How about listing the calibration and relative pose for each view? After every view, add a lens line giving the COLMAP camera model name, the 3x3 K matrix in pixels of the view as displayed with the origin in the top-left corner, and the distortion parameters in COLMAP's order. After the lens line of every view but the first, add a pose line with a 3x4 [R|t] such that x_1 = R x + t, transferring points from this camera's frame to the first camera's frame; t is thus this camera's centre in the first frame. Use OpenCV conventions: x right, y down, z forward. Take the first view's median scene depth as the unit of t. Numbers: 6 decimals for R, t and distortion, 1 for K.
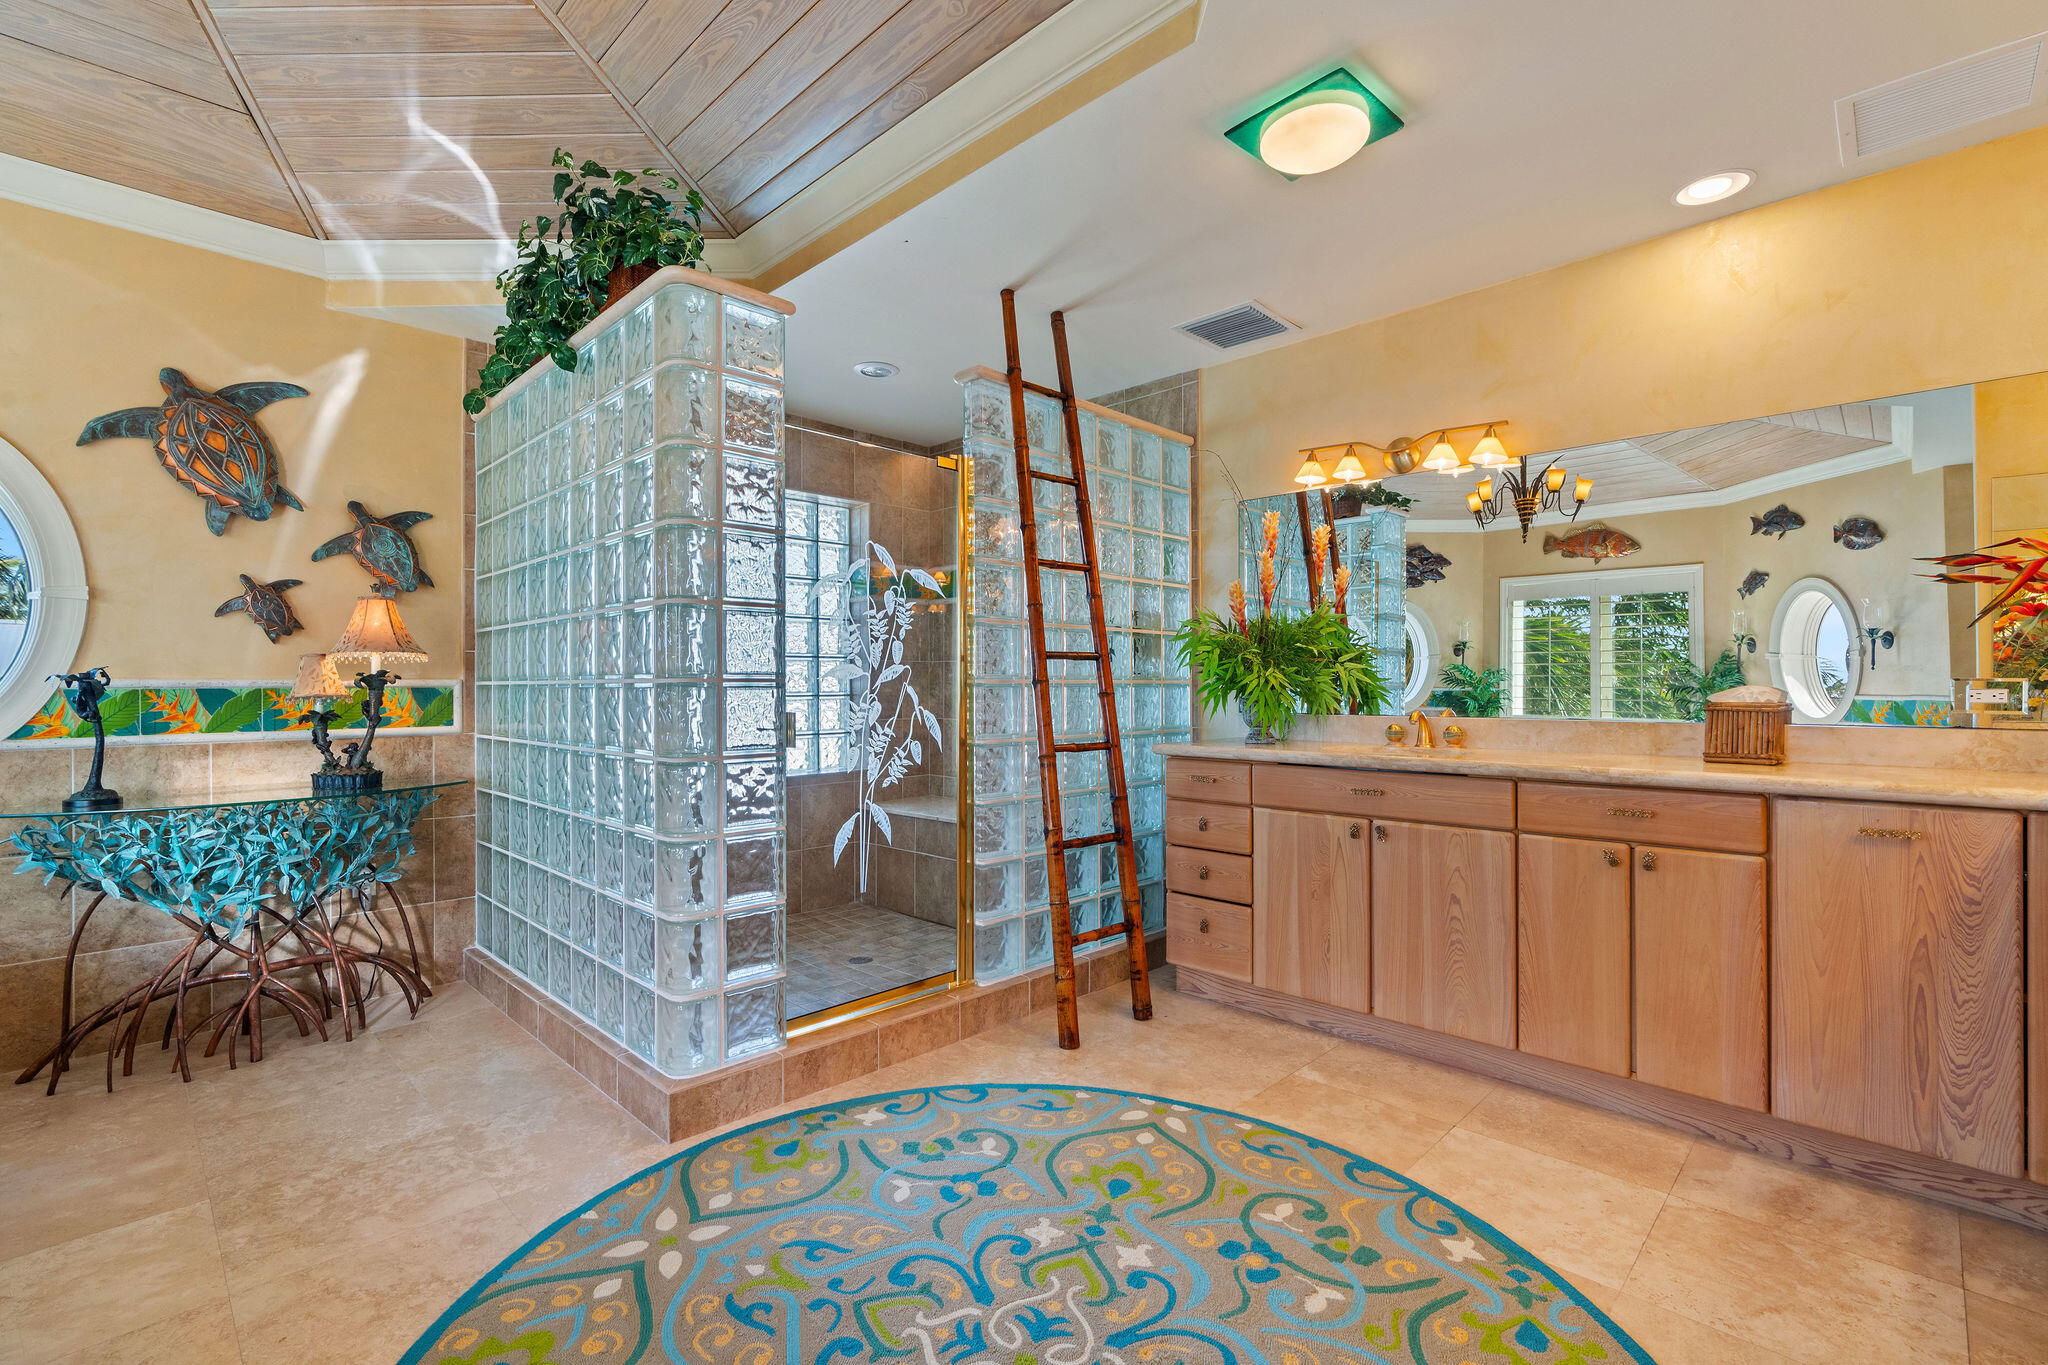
lens RADIAL K [[929.5, 0, 1035.5], [0, 929.5, 682.6], [0, 0, 1]] dist [-0.008459, 0.001759]
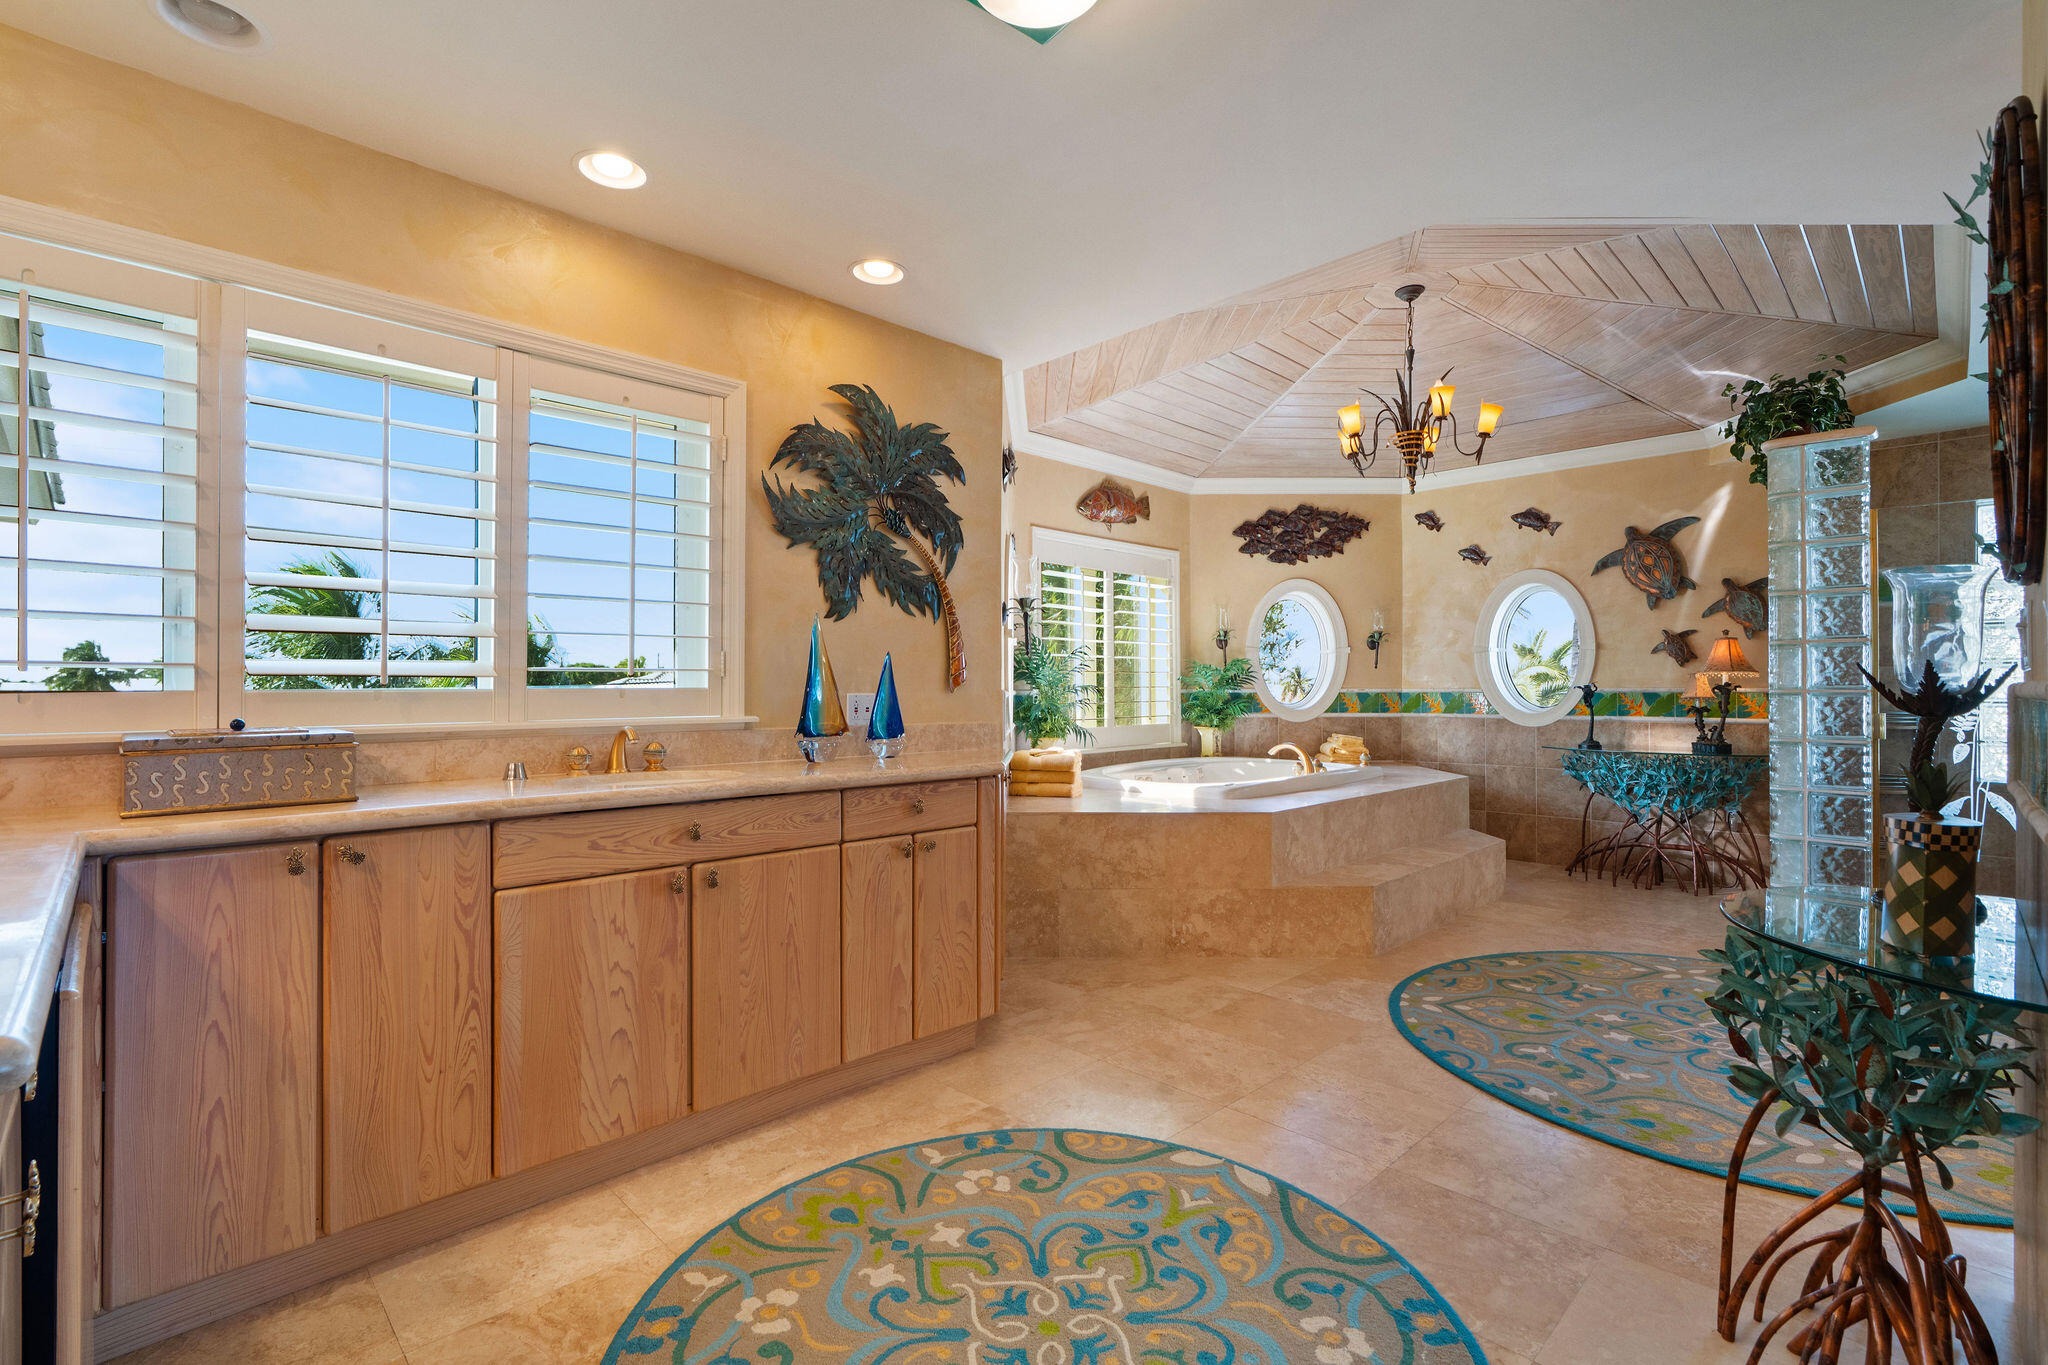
lens RADIAL K [[929.5, 0, 1027.5], [0, 929.5, 680.6], [0, 0, 1]] dist [-0.008459, 0.001759]
pose [[-0.003331, -0.004541, -0.999984, 0.966361], [0.004404, 0.999980, -0.004555, -0.014748], [0.999985, -0.004419, -0.003311, -0.243391]]
